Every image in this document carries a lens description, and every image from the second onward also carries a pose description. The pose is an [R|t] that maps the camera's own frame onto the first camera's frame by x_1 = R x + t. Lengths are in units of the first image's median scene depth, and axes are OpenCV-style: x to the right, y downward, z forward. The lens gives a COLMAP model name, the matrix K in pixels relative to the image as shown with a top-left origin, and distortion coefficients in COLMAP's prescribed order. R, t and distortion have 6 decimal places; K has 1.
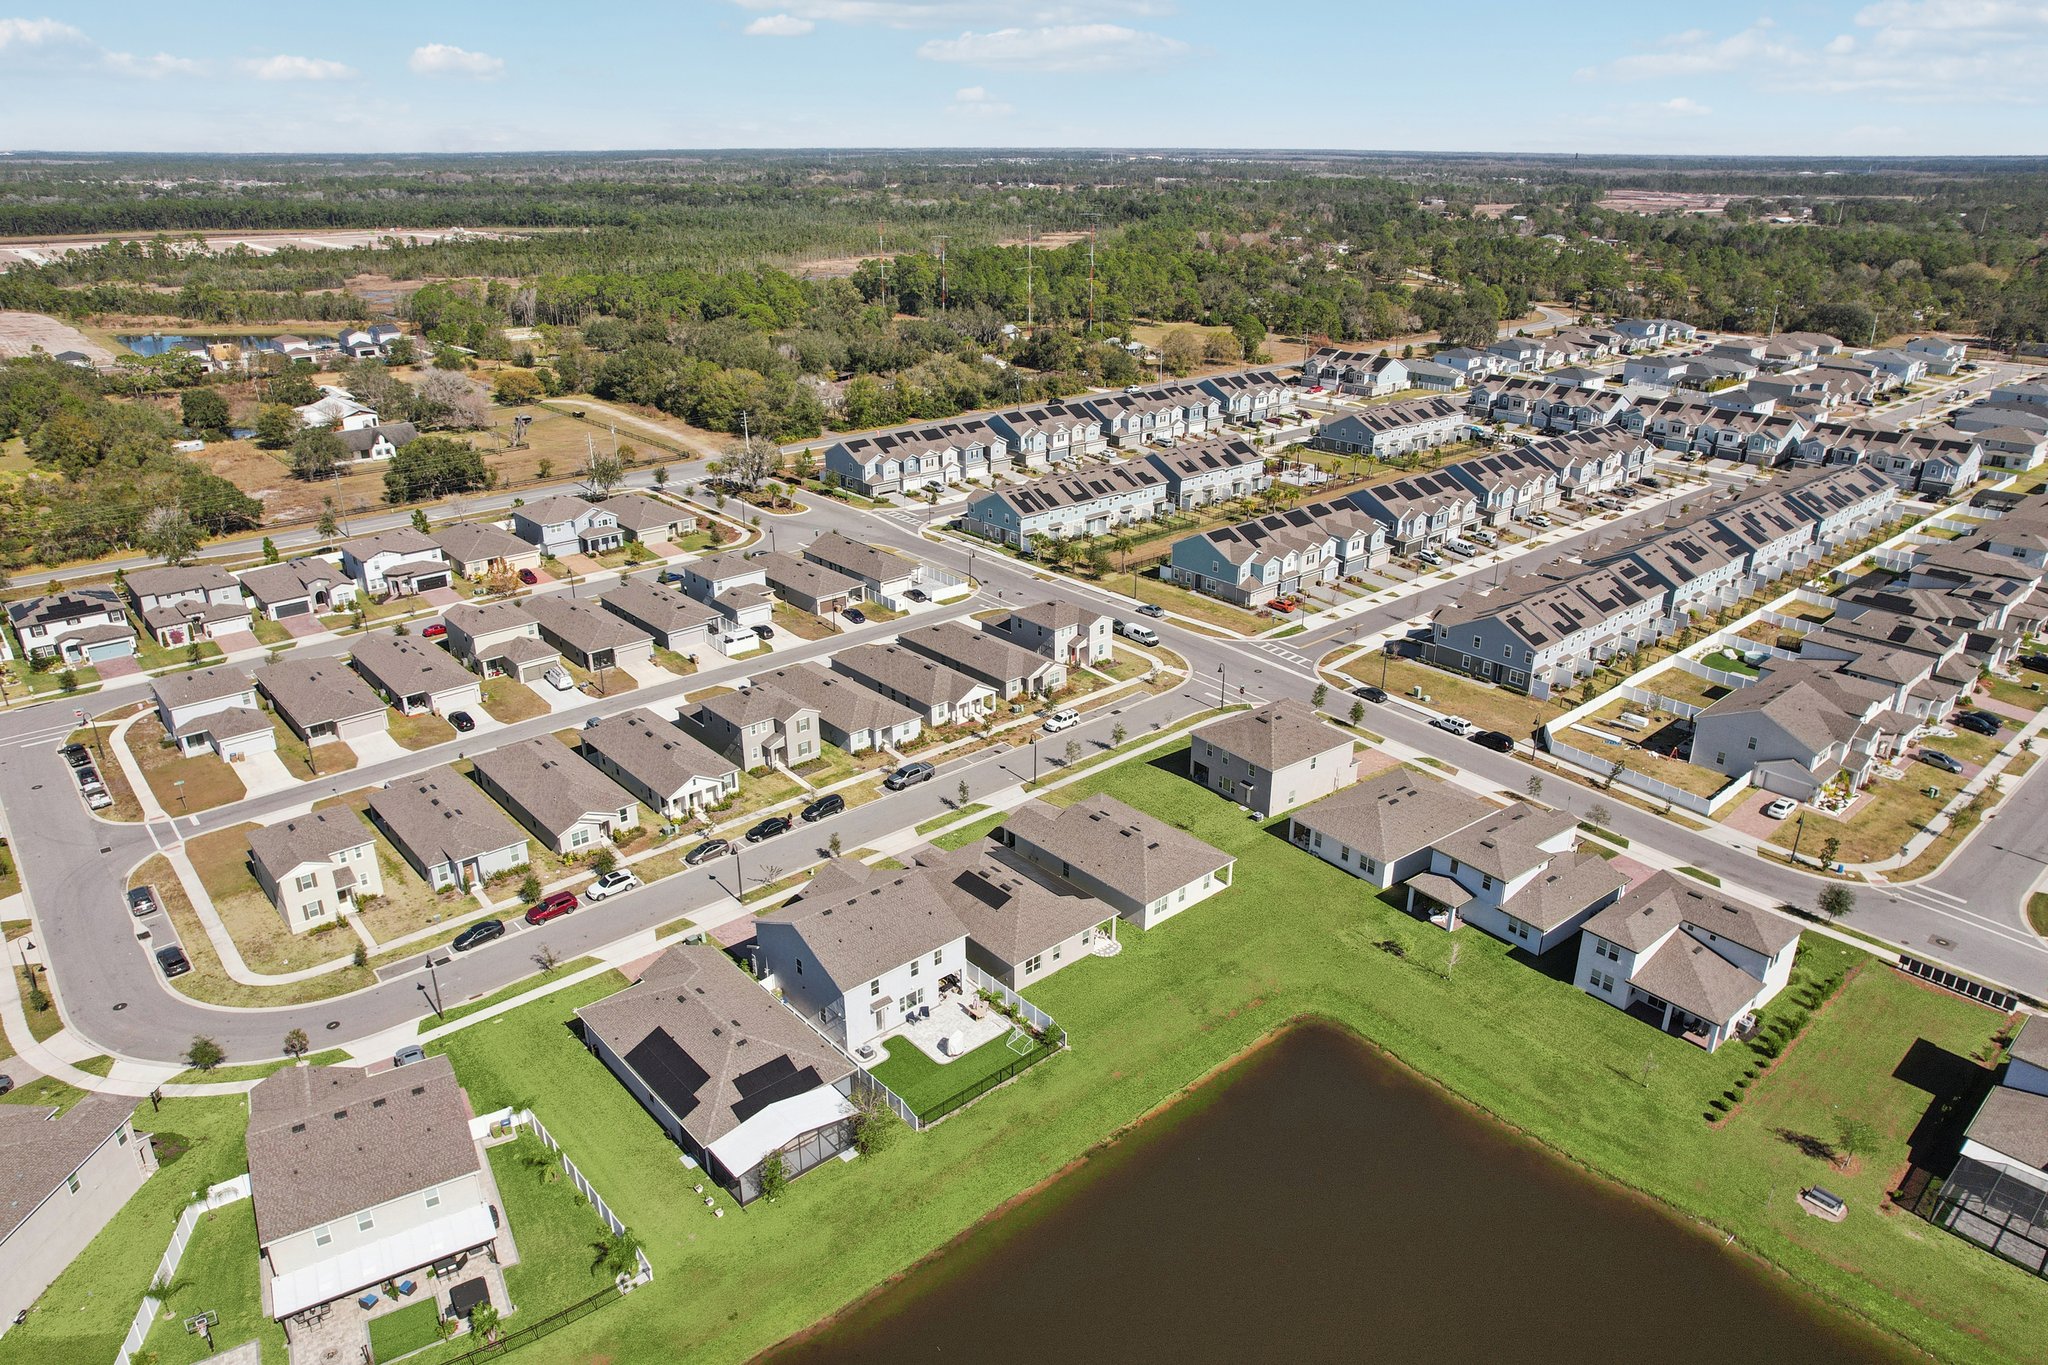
lens RADIAL K [[1310.3, 0, 1029.6], [0, 1310.3, 705.3], [0, 0, 1]] dist [-0.071420, 0.062552]
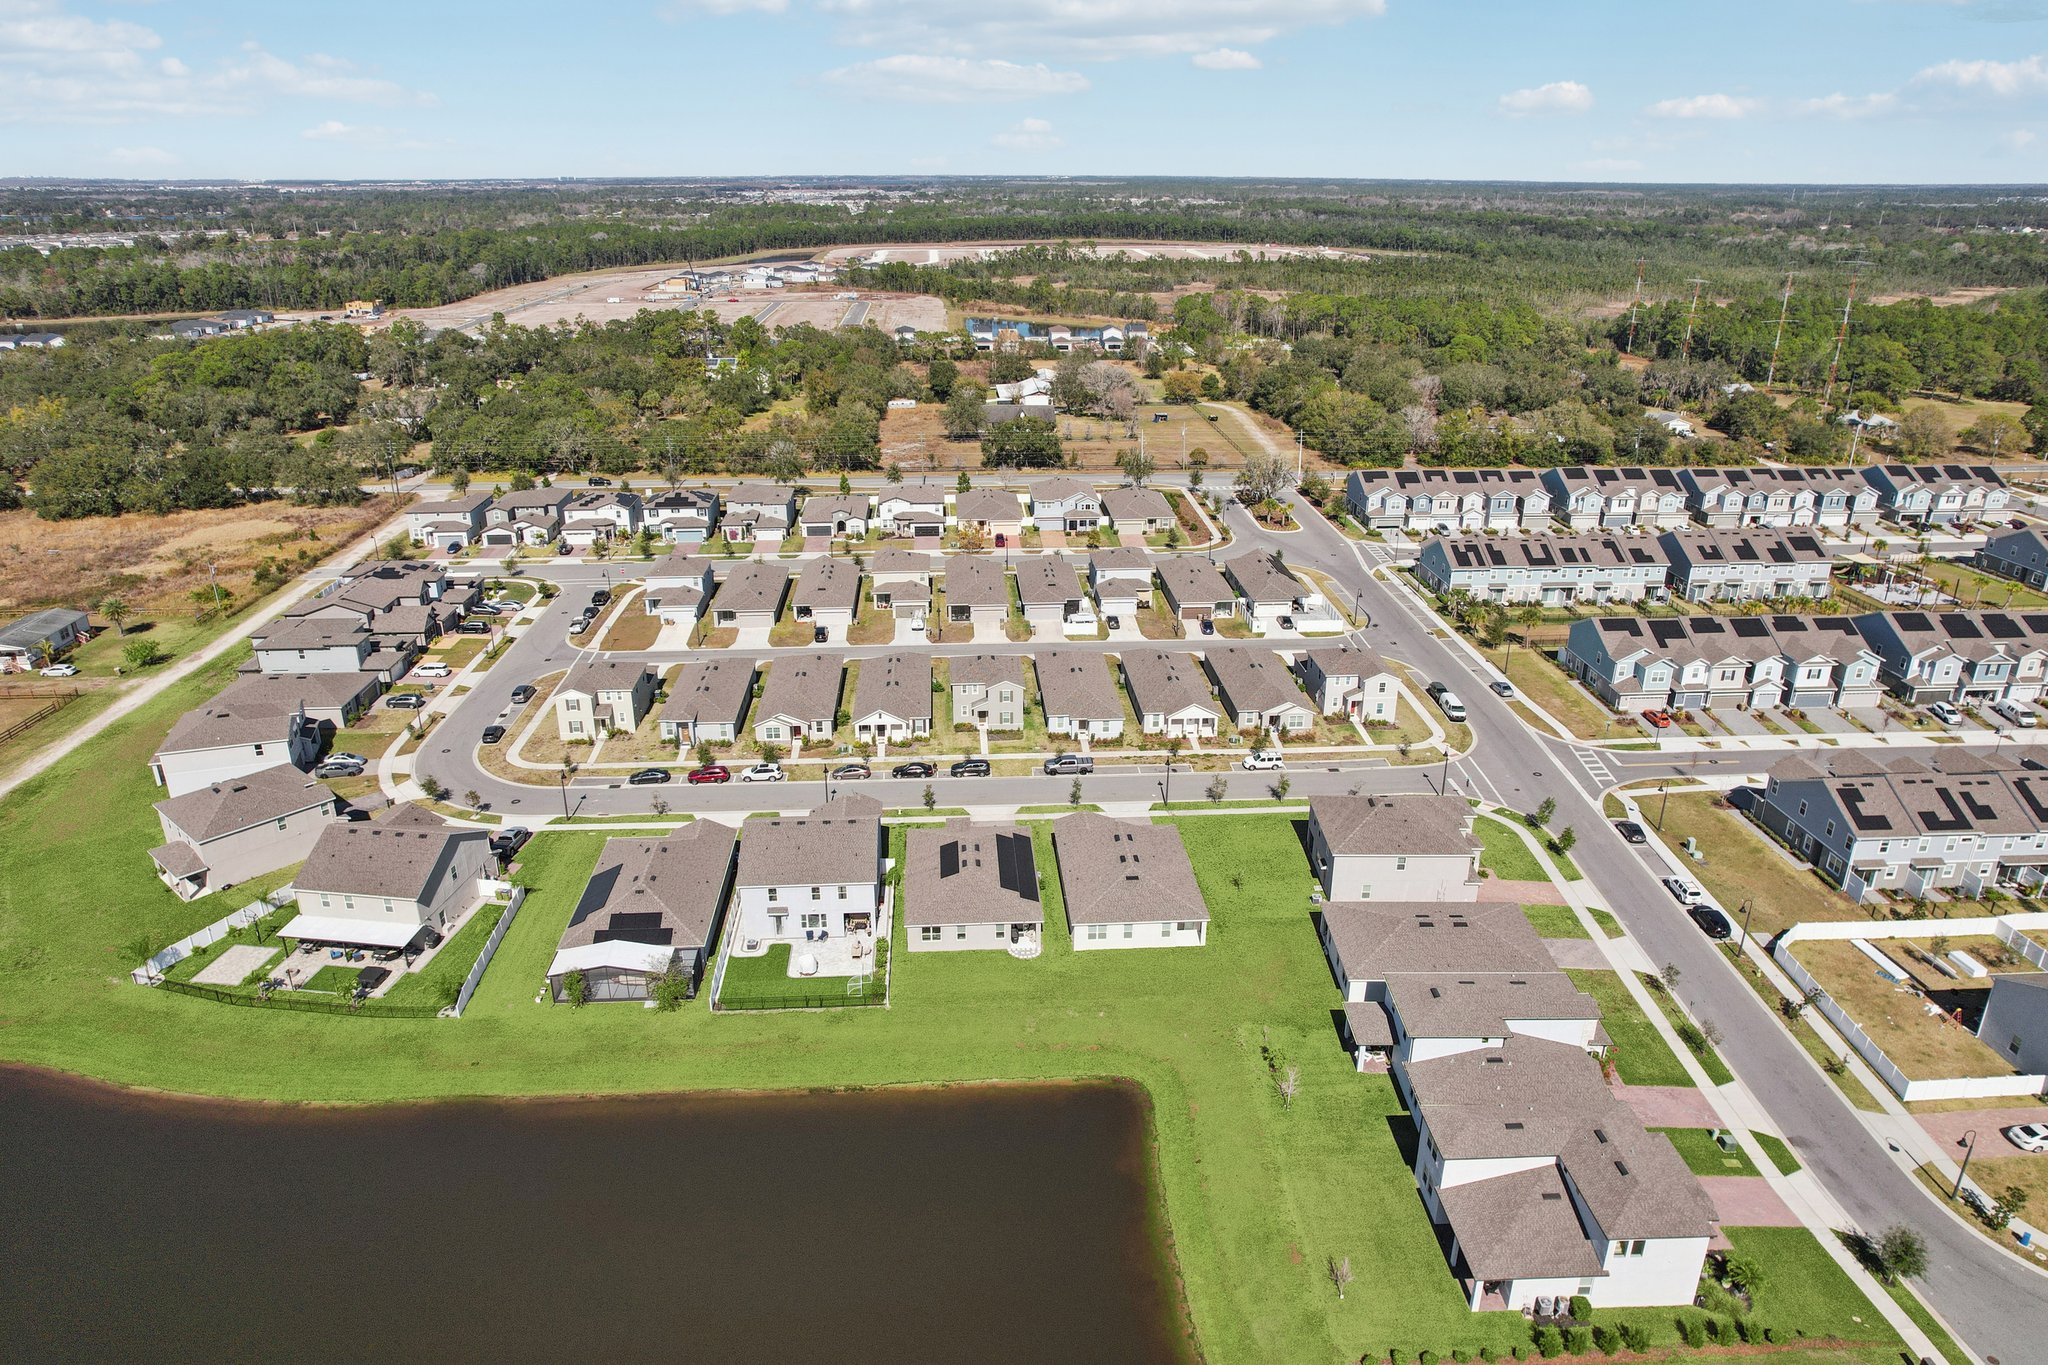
lens RADIAL K [[1310.3, 0, 1029.6], [0, 1310.3, 705.3], [0, 0, 1]] dist [-0.071420, 0.062552]
pose [[0.789688, 0.233561, -0.567311, 0.408008], [-0.244421, 0.967918, 0.058260, -0.040428], [0.562717, 0.092656, 0.821440, 0.102774]]
